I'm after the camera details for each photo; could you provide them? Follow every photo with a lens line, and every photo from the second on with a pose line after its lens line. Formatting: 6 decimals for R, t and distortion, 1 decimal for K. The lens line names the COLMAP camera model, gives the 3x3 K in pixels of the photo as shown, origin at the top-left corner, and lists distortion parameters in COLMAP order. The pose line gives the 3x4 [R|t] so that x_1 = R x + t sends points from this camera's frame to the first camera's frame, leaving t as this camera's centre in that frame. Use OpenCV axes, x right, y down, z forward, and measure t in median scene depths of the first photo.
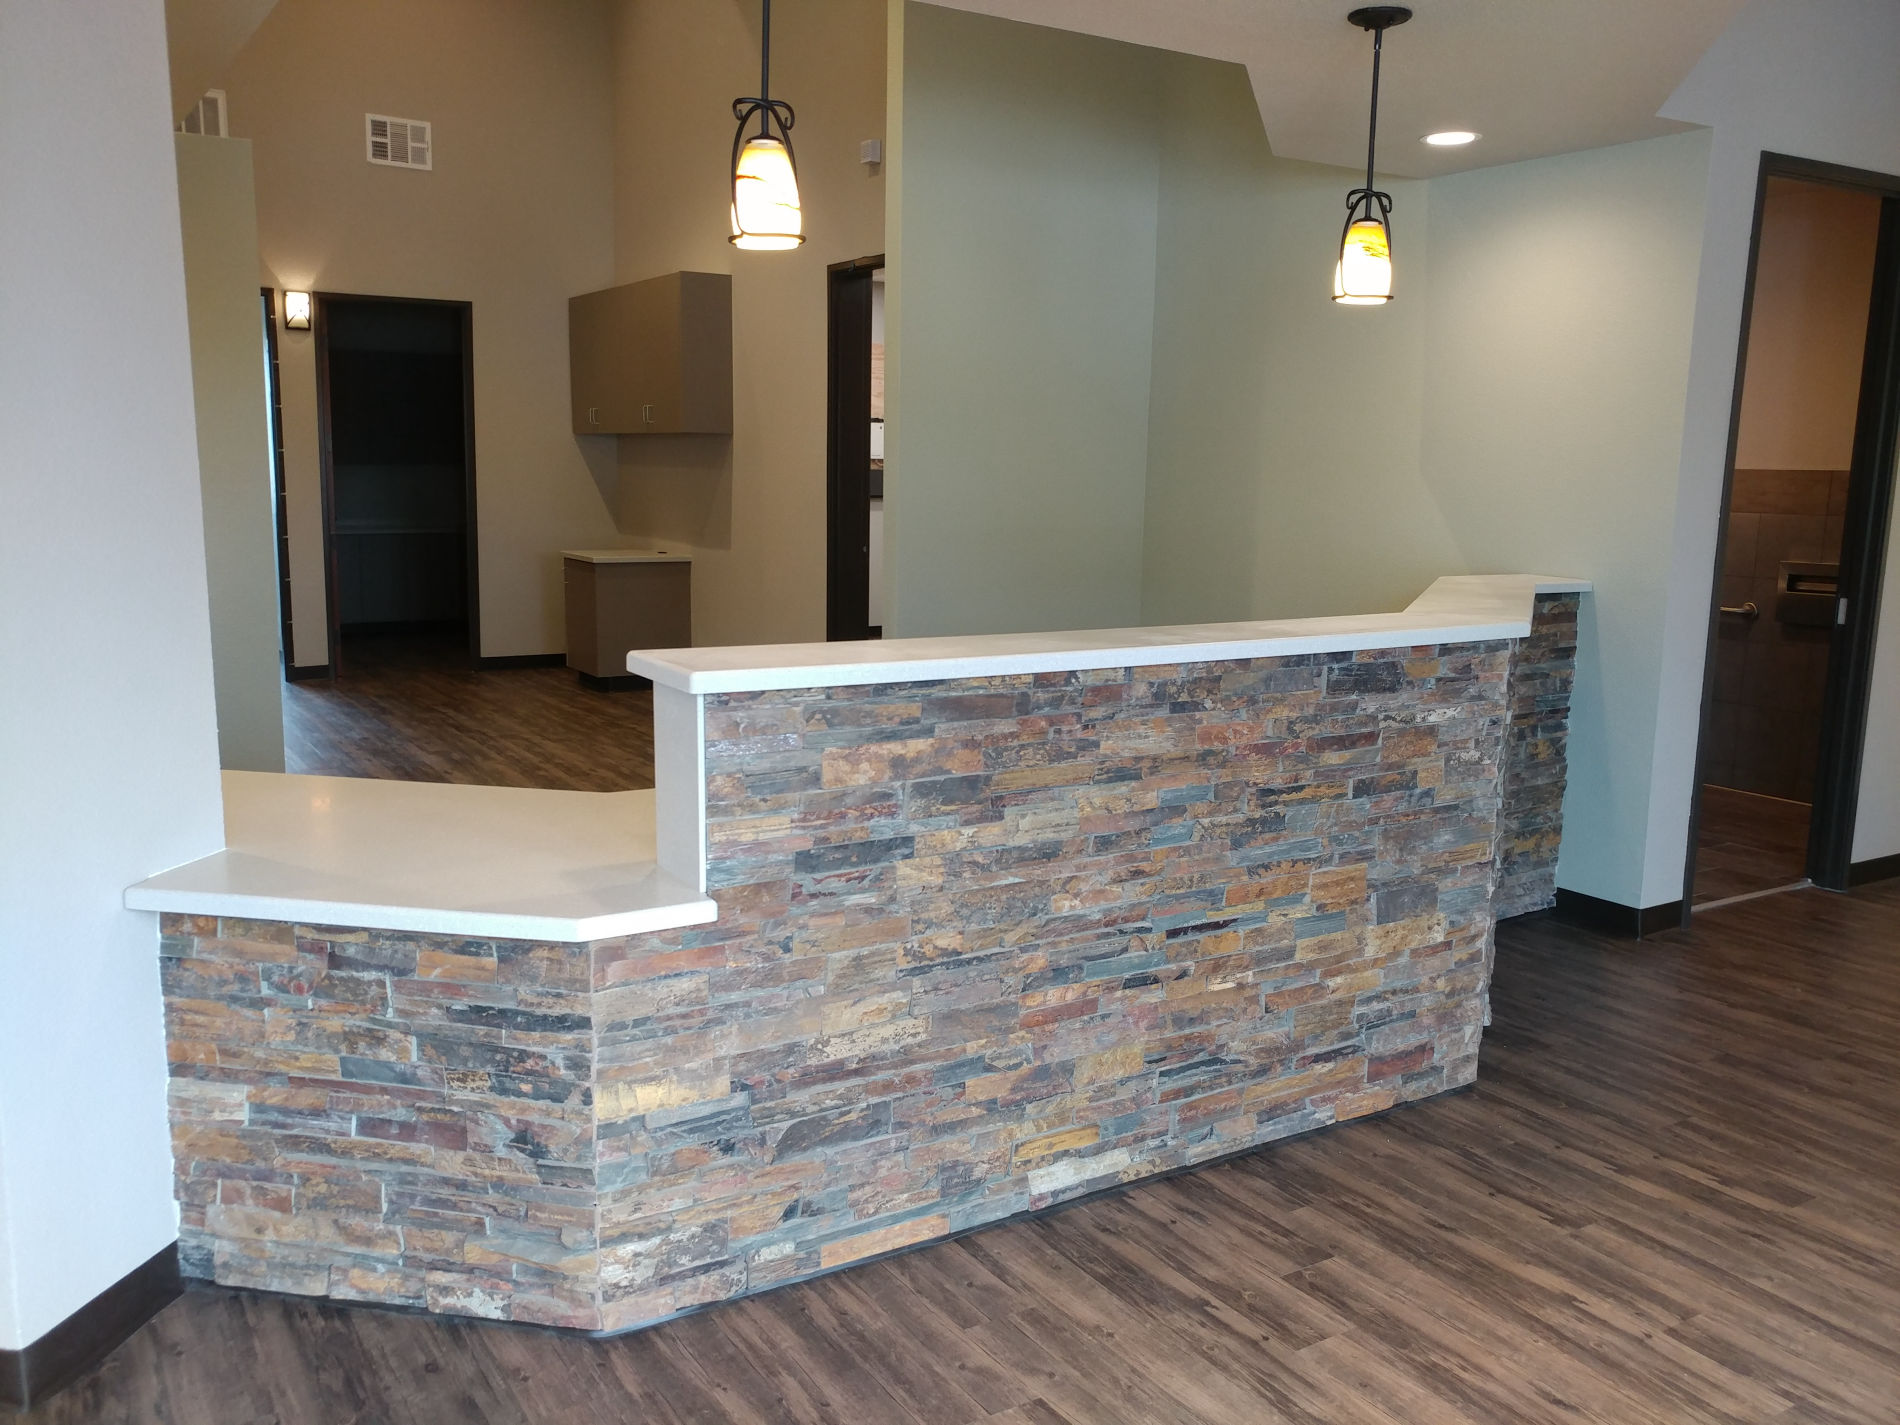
lens RADIAL K [[1567.8, 0, 962.5], [0, 1567.8, 718.7], [0, 0, 1]] dist [-0.088815, 0.133887]
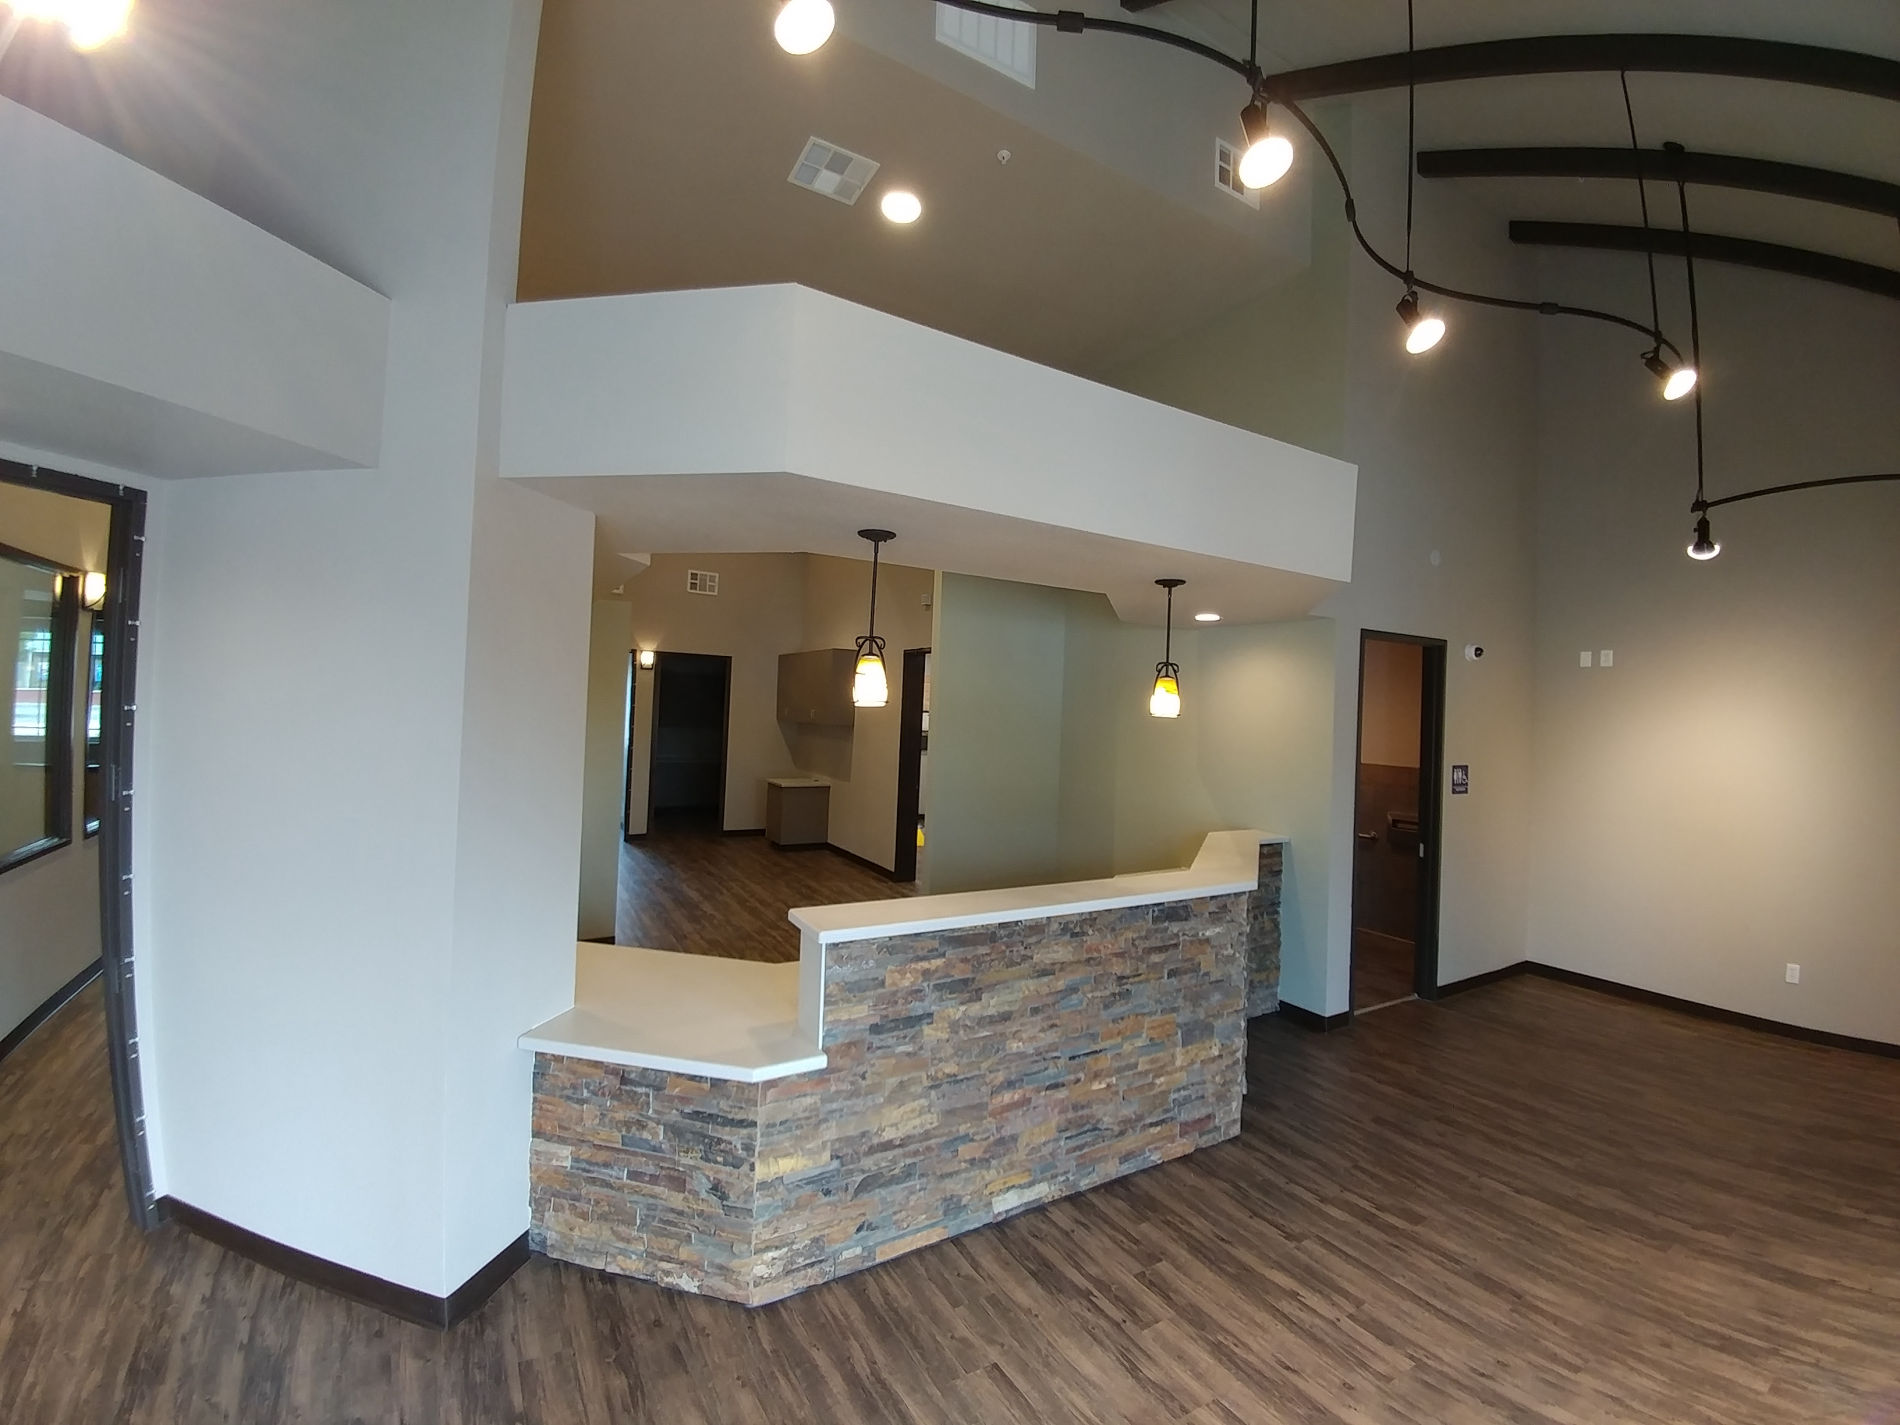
lens RADIAL K [[780.2, 0, 947.0], [0, 780.2, 700.0], [0, 0, 1]] dist [-0.000986, -0.033336]
pose [[0.999419, 0.018533, -0.028618, 0.004888], [-0.023738, 0.980742, -0.193862, -0.114114], [0.024474, 0.194428, 0.980611, -0.002285]]
